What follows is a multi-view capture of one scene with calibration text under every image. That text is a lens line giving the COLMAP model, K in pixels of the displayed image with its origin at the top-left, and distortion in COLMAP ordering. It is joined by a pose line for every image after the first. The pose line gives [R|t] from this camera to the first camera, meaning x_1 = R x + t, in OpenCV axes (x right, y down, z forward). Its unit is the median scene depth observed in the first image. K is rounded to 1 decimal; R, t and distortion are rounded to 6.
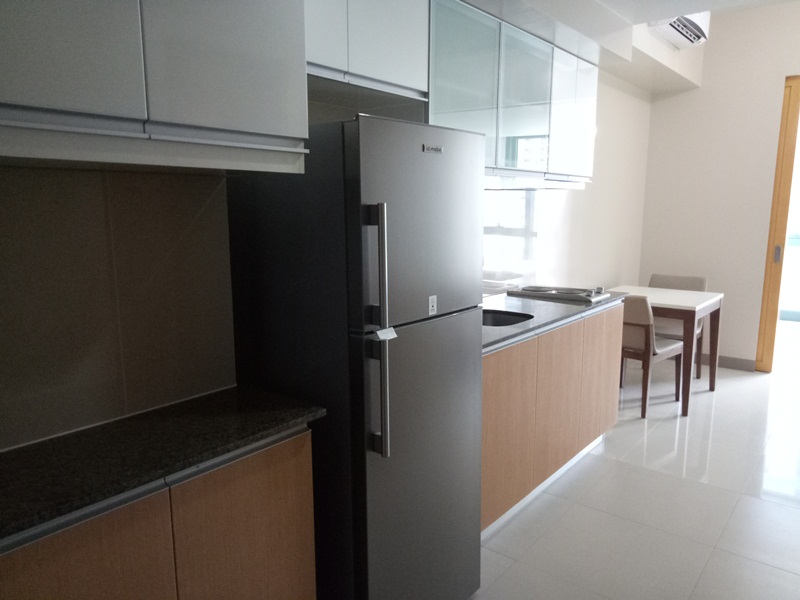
lens RADIAL K [[594.4, 0, 401.5], [0, 594.4, 295.1], [0, 0, 1]] dist [0.016432, -0.000125]
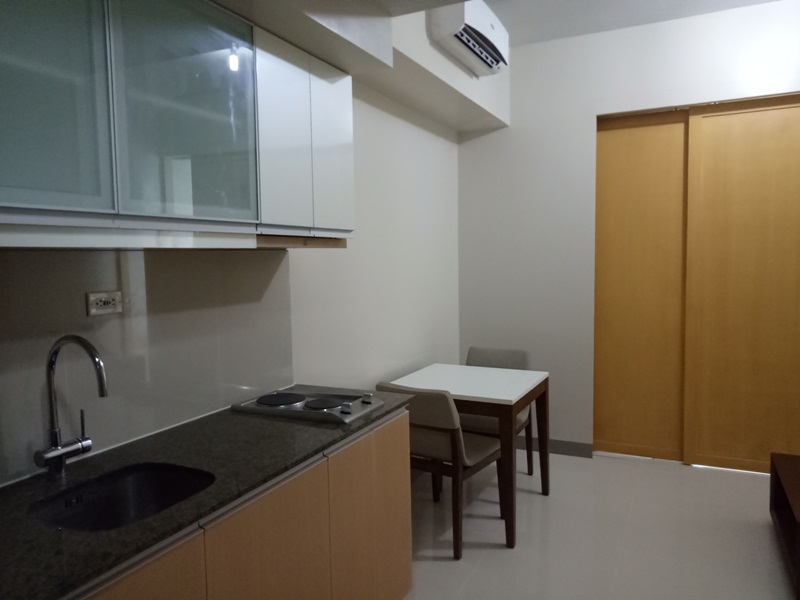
lens RADIAL K [[594.4, 0, 396.3], [0, 594.4, 299.4], [0, 0, 1]] dist [0.016432, -0.000125]
pose [[0.976219, -0.033364, 0.214206, 0.188764], [0.050861, 0.995756, -0.076698, -0.054534], [-0.210738, 0.085769, 0.973773, 0.281491]]
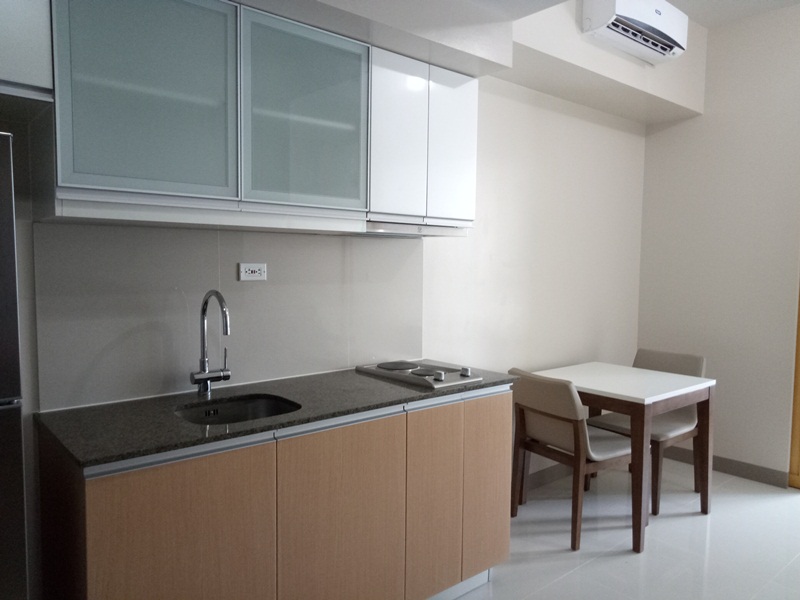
lens RADIAL K [[594.4, 0, 397.2], [0, 594.4, 300.8], [0, 0, 1]] dist [0.016432, -0.000125]
pose [[0.982510, 0.024408, -0.184601, 0.319609], [-0.040324, 0.995737, -0.082962, -0.025877], [0.181789, 0.088955, 0.979306, 0.218708]]
